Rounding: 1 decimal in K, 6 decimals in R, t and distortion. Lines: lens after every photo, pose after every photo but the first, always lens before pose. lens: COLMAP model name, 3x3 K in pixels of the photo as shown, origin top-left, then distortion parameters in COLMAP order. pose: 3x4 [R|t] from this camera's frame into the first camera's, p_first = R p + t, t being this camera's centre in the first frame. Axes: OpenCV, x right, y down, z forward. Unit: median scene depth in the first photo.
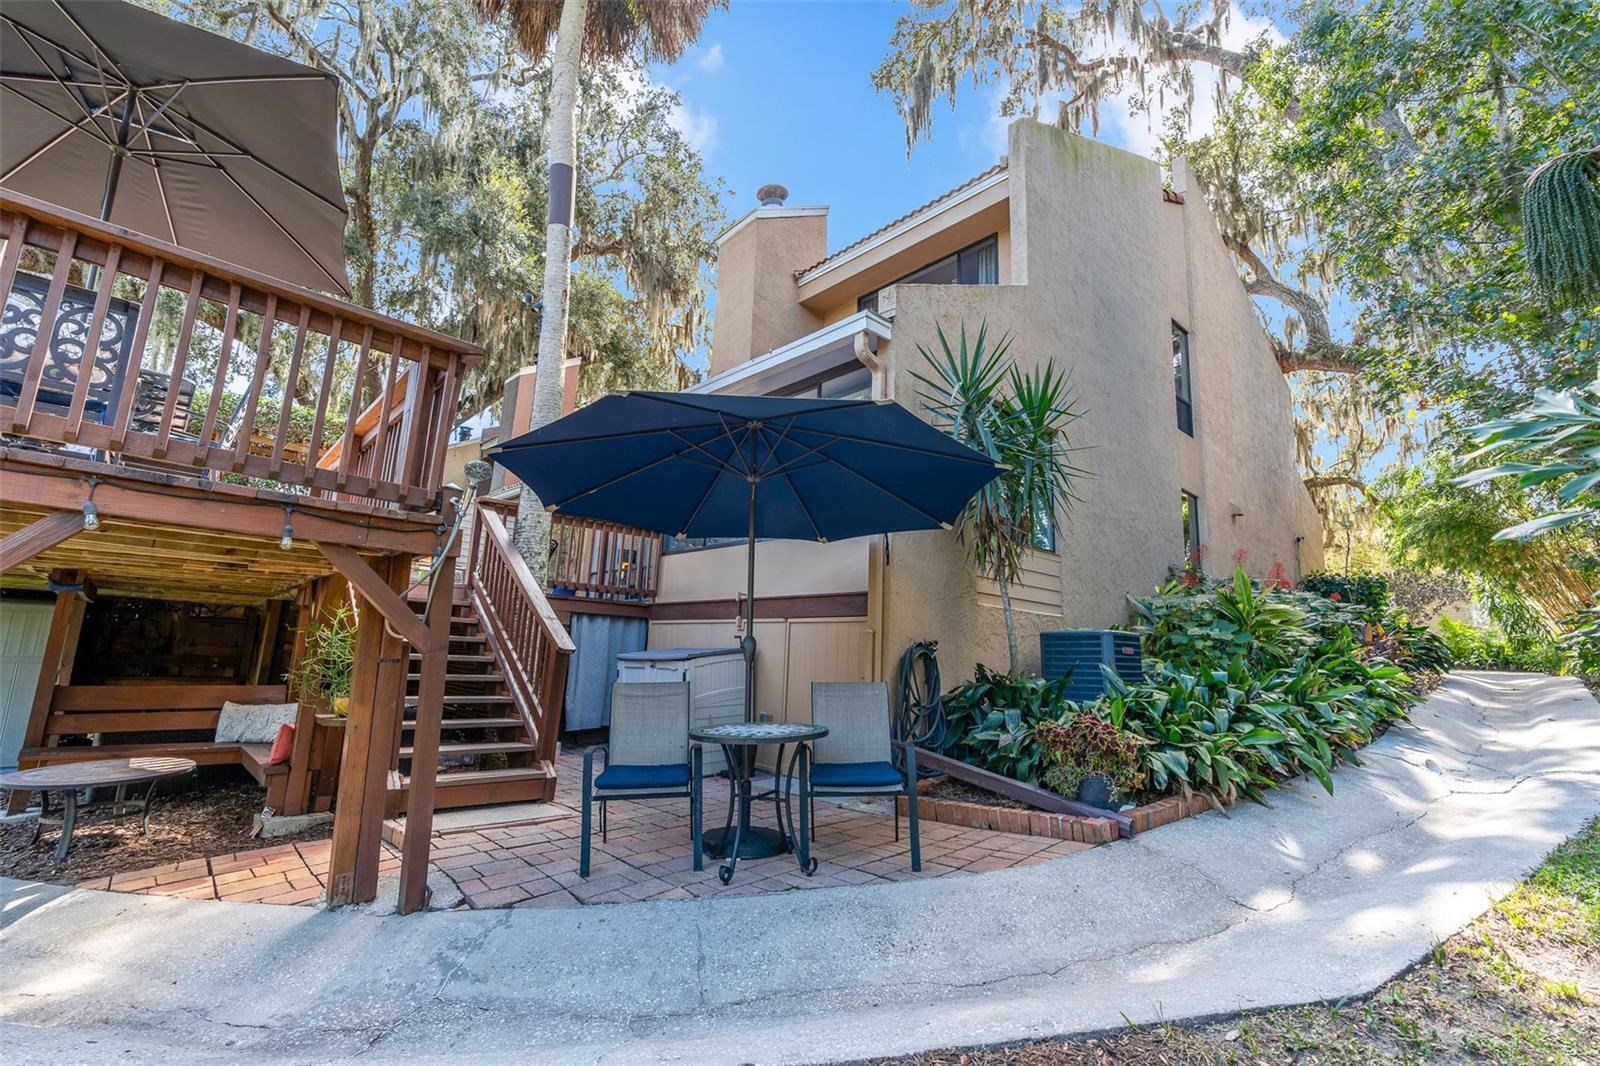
lens RADIAL K [[713.0, 0, 799.2], [0, 713.0, 532.2], [0, 0, 1]] dist [-0.007094, 0.002125]
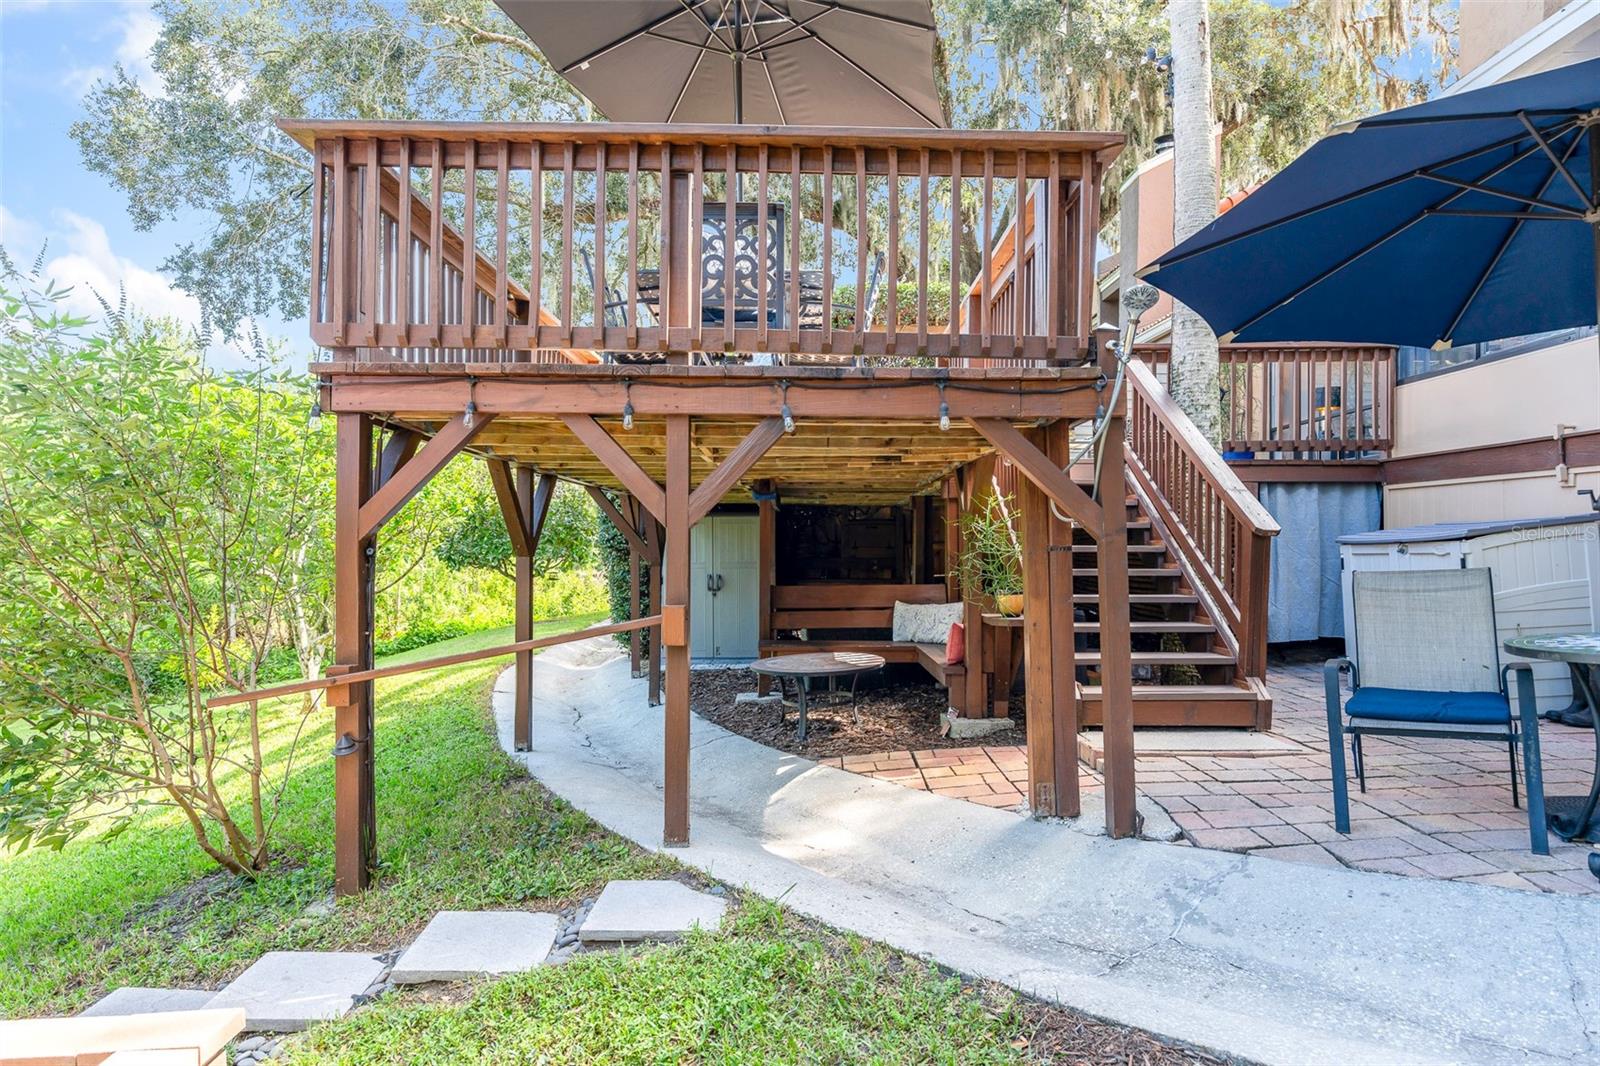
lens RADIAL K [[931.2, 0, 795.7], [0, 931.2, 536.1], [0, 0, 1]] dist [-0.002345, 0.002681]
pose [[0.729884, -0.044927, -0.682094, -0.032730], [0.149771, 0.984103, 0.095445, 0.008546], [0.666962, -0.171822, 0.725009, -0.005591]]
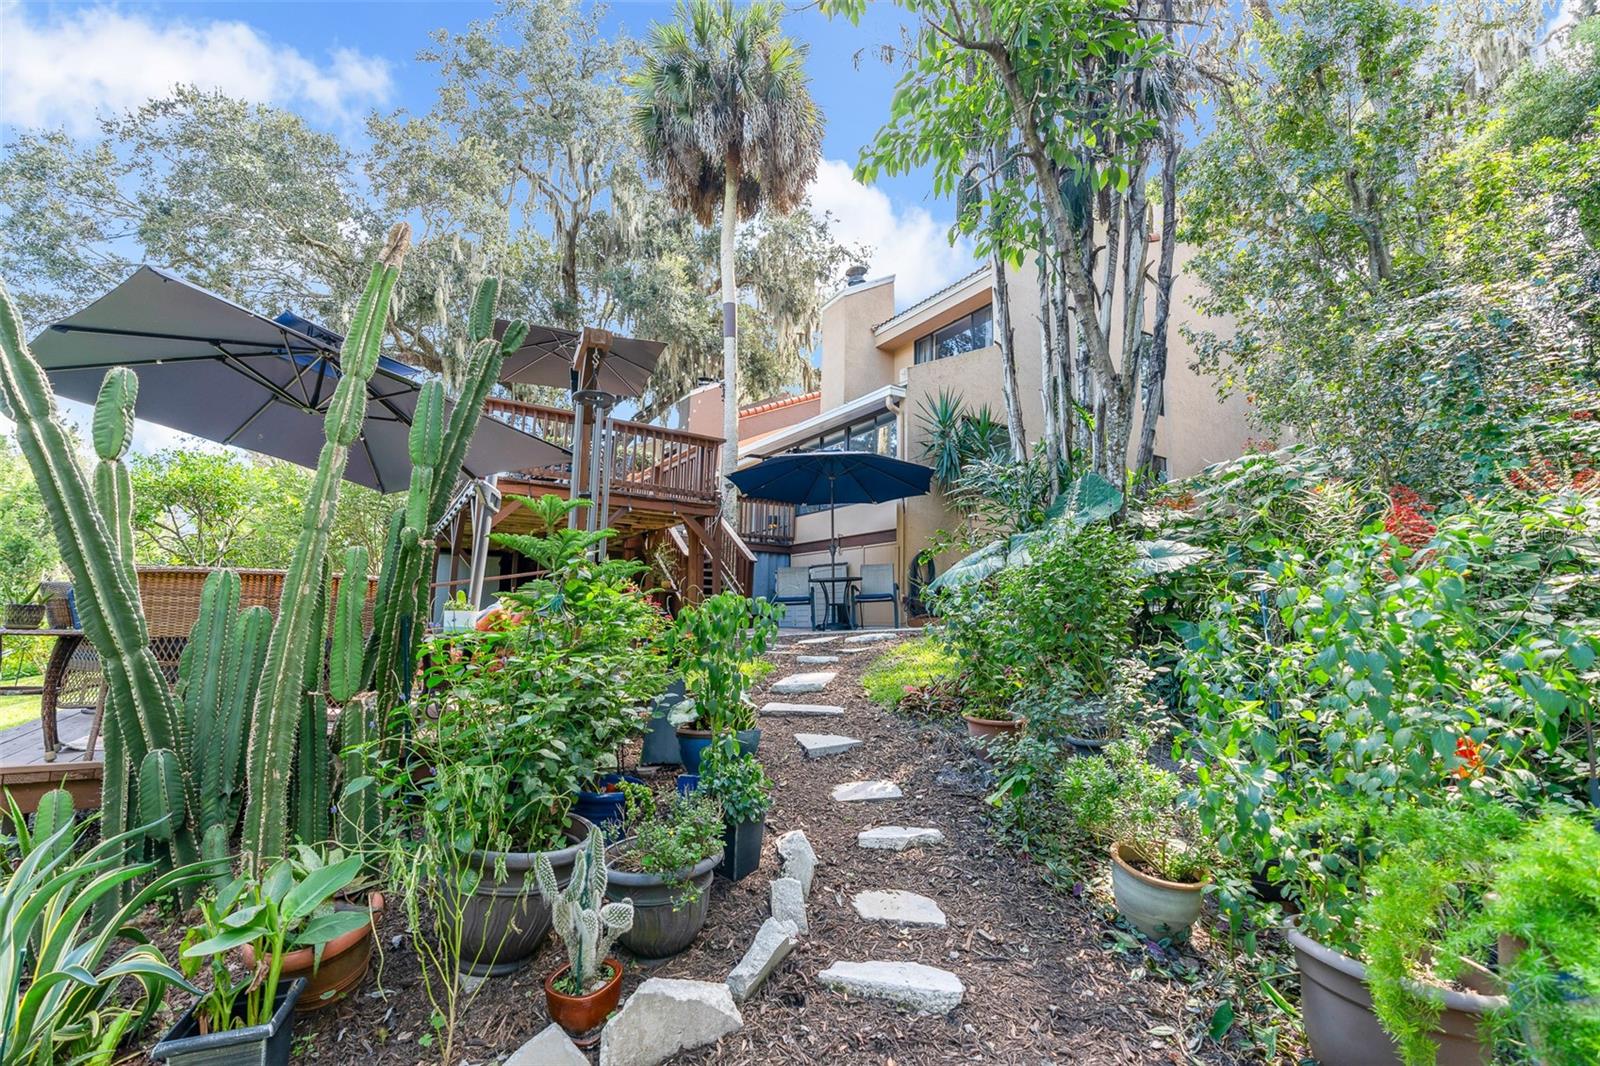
lens RADIAL K [[713.0, 0, 798.8], [0, 713.0, 537.6], [0, 0, 1]] dist [-0.007094, 0.002125]
pose [[0.980922, -0.043213, -0.189536, 0.220946], [0.053771, 0.997254, 0.050917, -0.006055], [0.186816, -0.060137, 0.980553, -1.098047]]
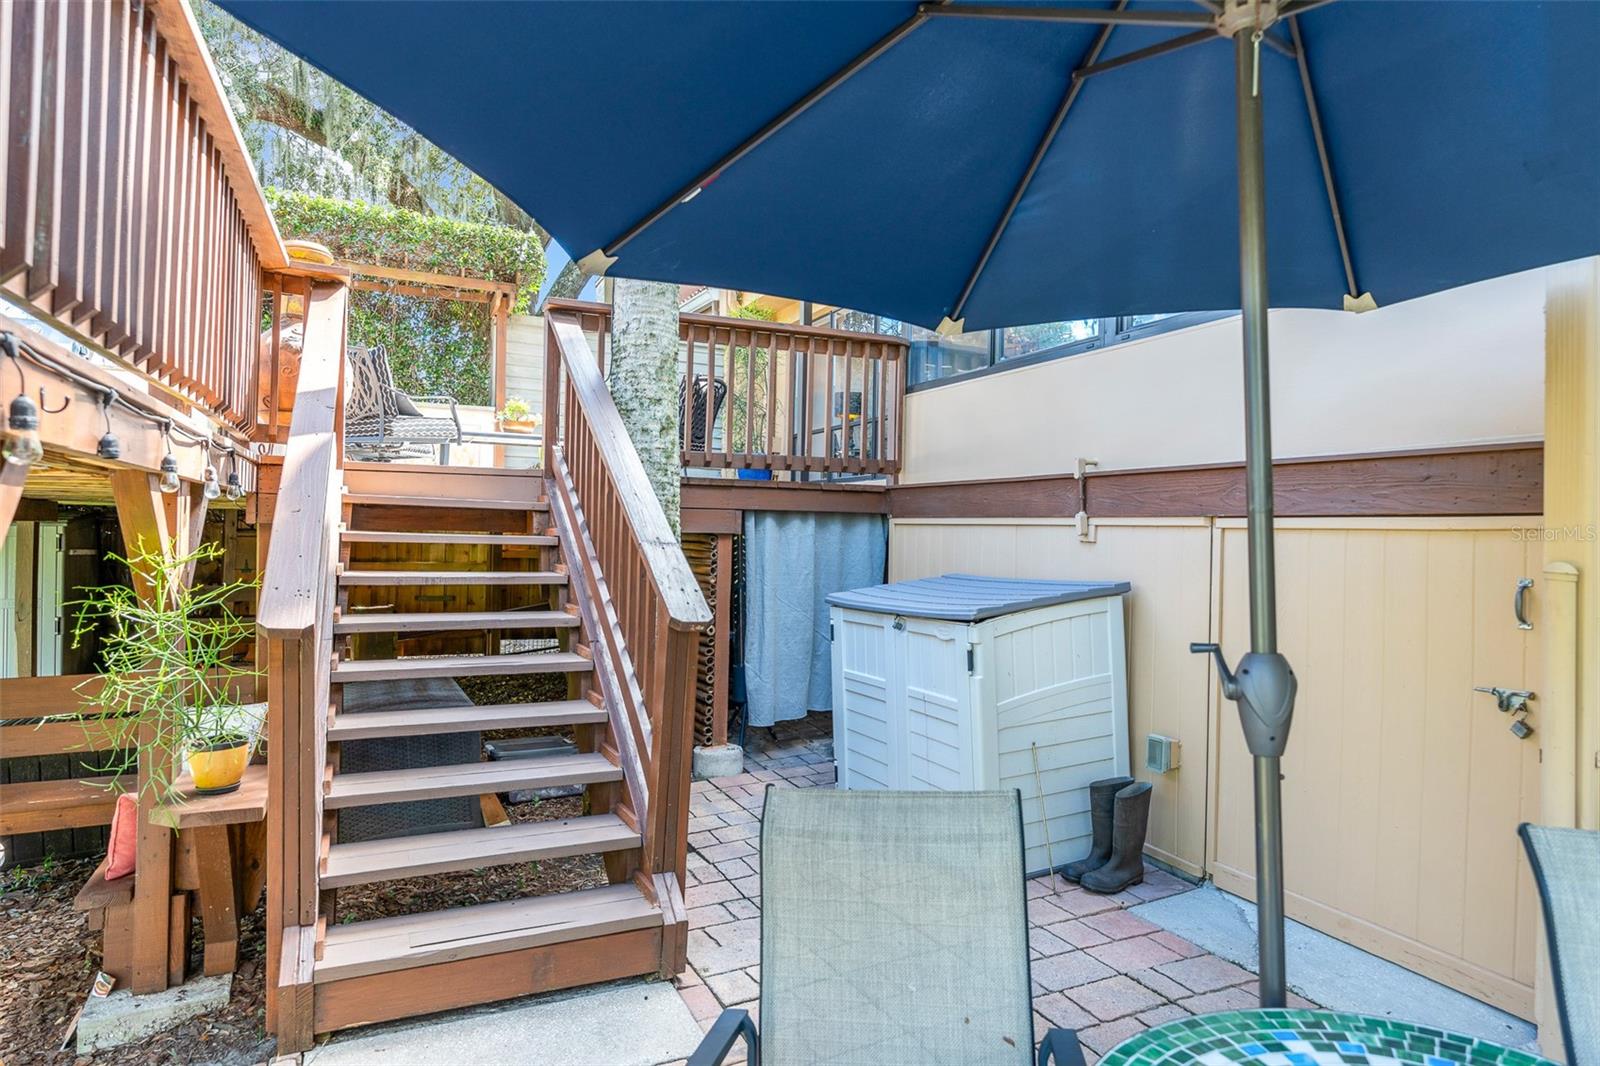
lens RADIAL K [[931.2, 0, 788.4], [0, 931.2, 535.9], [0, 0, 1]] dist [-0.002345, 0.002681]
pose [[0.948288, -0.021477, -0.316683, -0.101379], [0.075866, 0.984127, 0.160434, 0.033090], [0.308211, -0.176163, 0.934865, 0.530650]]
